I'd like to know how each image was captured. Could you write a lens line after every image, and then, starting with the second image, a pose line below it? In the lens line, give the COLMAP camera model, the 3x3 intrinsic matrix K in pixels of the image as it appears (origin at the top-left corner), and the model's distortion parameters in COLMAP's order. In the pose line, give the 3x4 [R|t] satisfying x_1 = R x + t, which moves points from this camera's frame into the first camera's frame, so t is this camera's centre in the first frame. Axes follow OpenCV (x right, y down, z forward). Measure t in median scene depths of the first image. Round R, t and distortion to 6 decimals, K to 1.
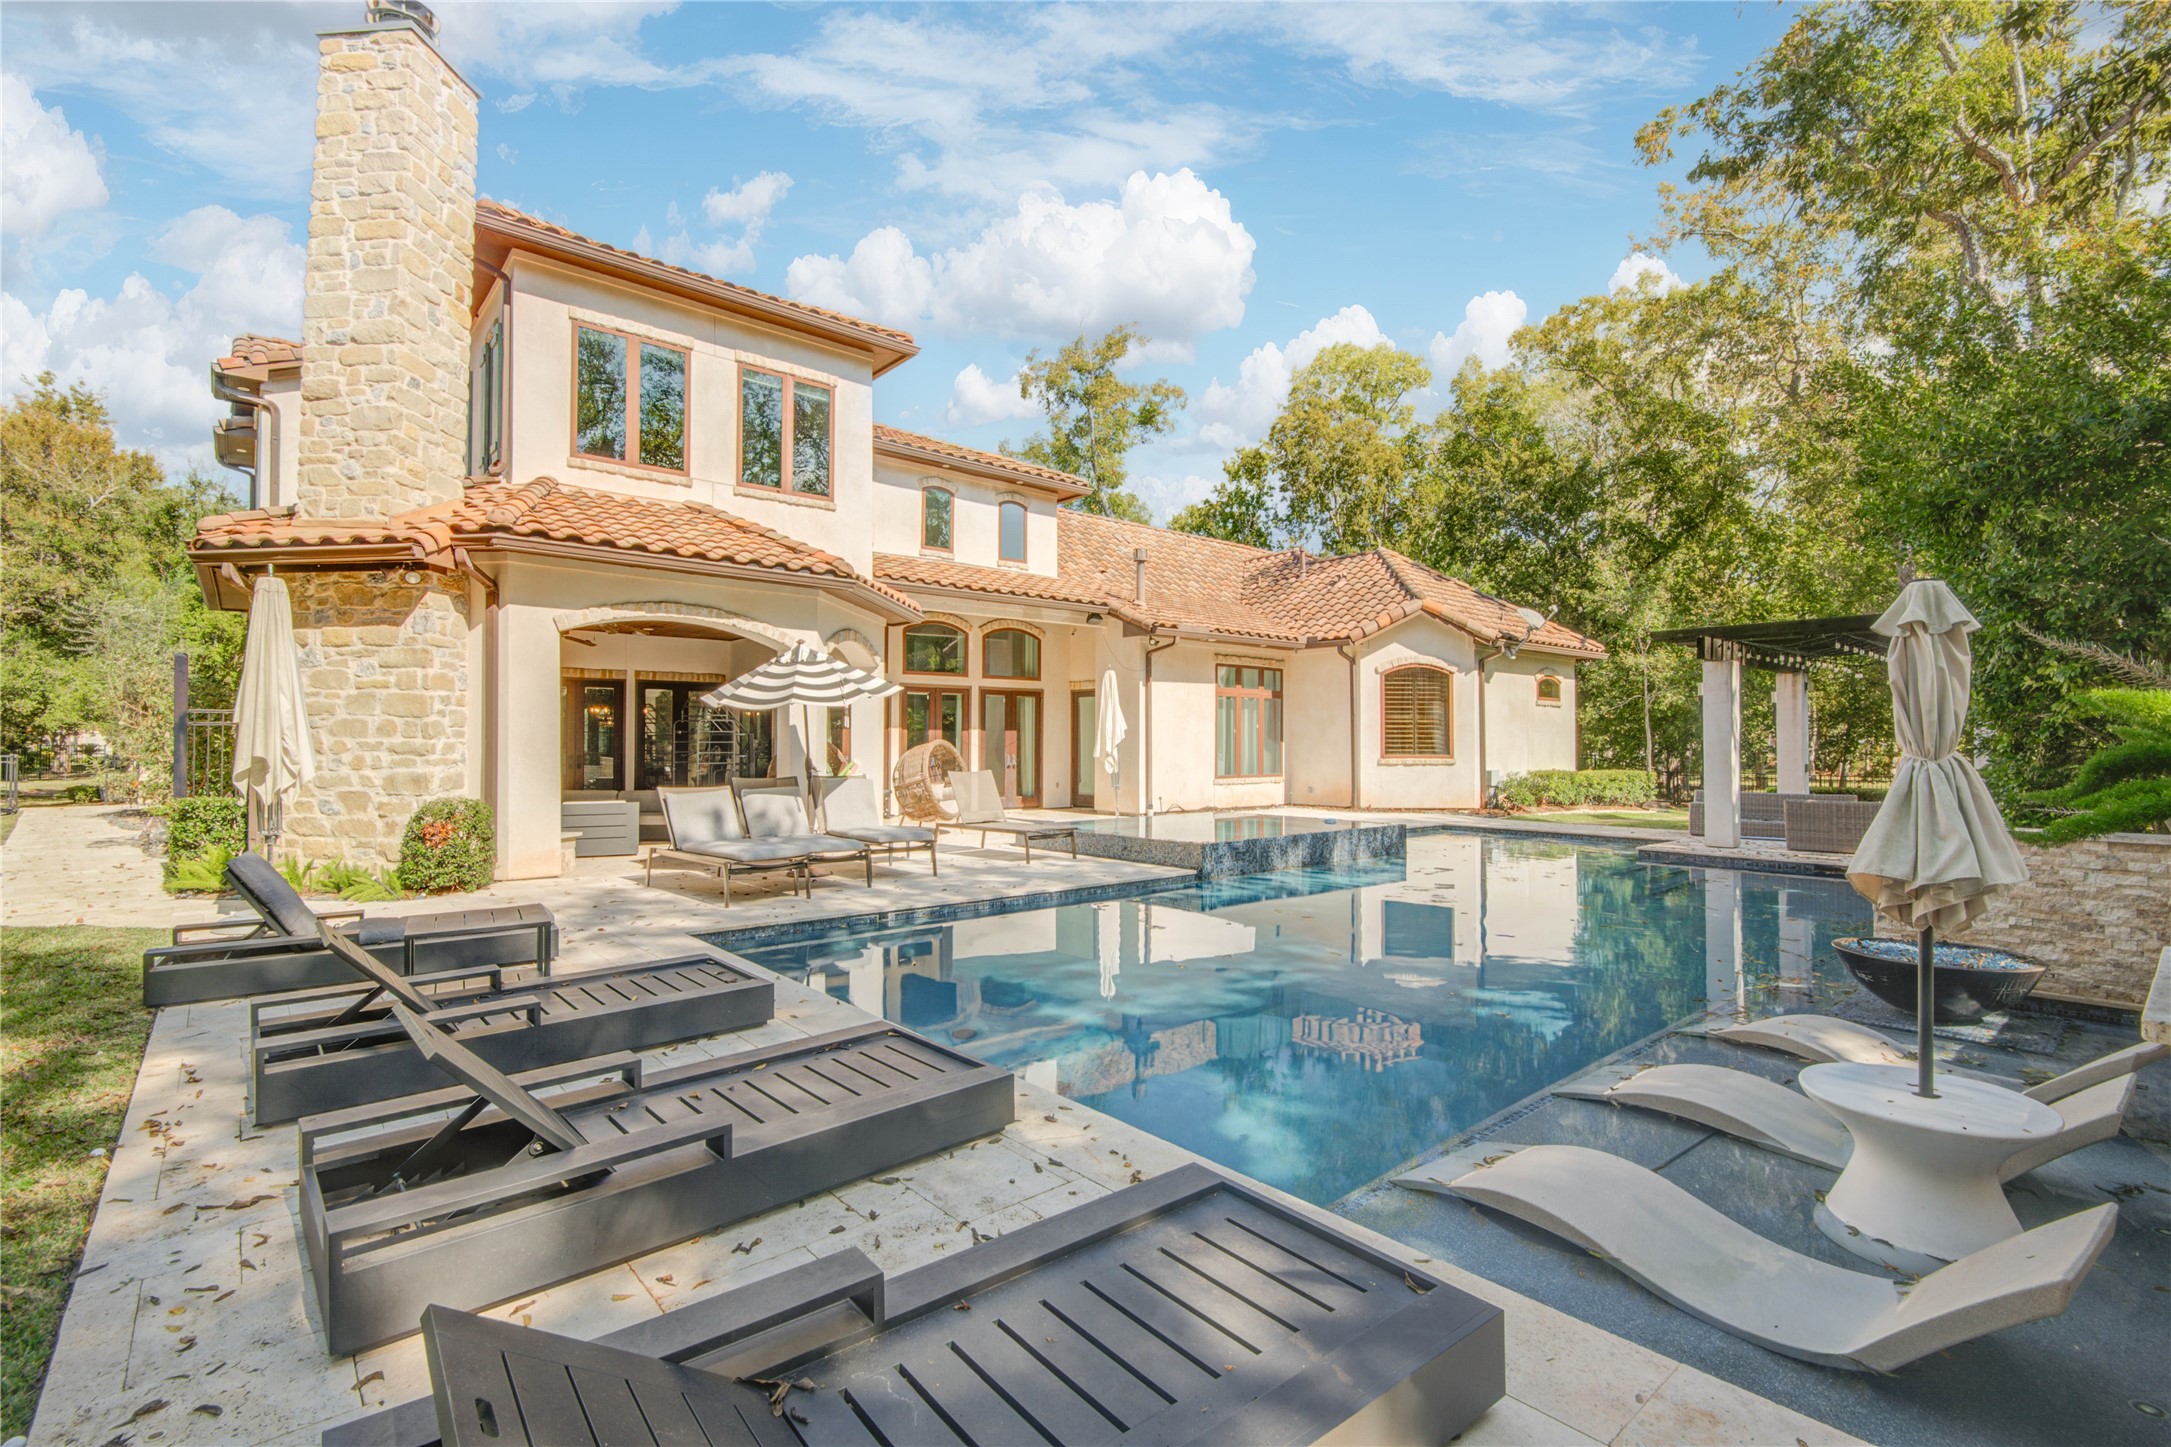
lens RADIAL K [[980.1, 0, 1083.7], [0, 980.1, 722.0], [0, 0, 1]] dist [0.003569, -0.005582]
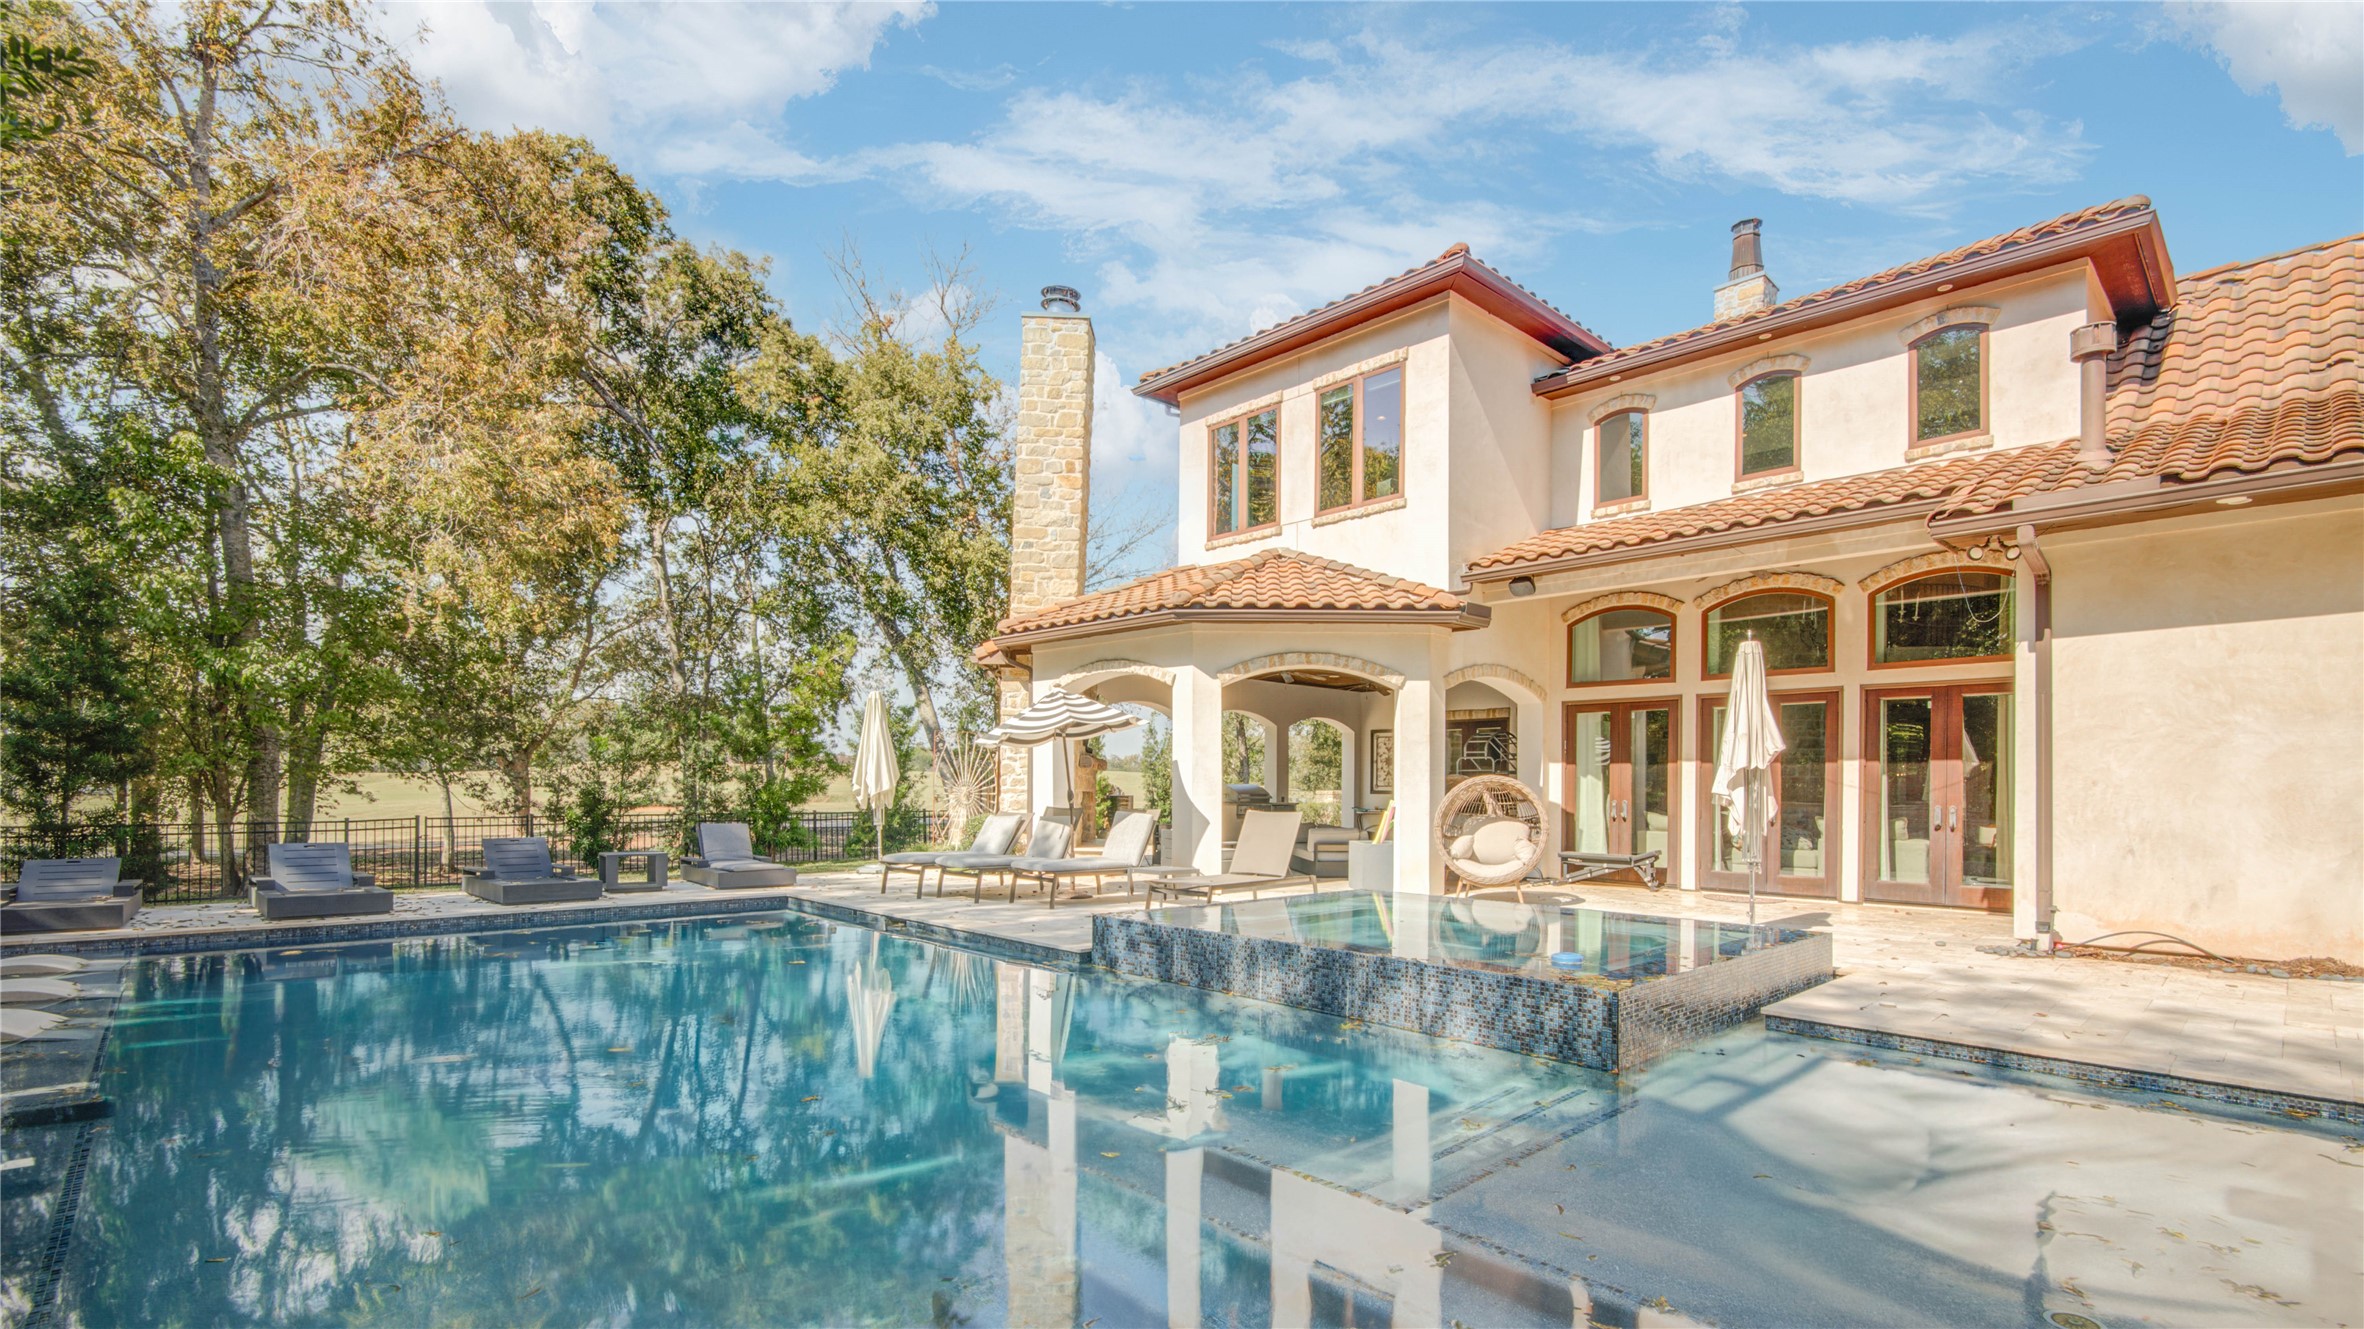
lens RADIAL K [[1048.5, 0, 1175.3], [0, 1048.5, 785.5], [0, 0, 1]] dist [0.001335, 0.000348]
pose [[0.053609, 0.000081, -0.998562, 0.475143], [0.017424, 0.999848, 0.001017, 0.014819], [0.998410, -0.017453, 0.053599, 0.551849]]
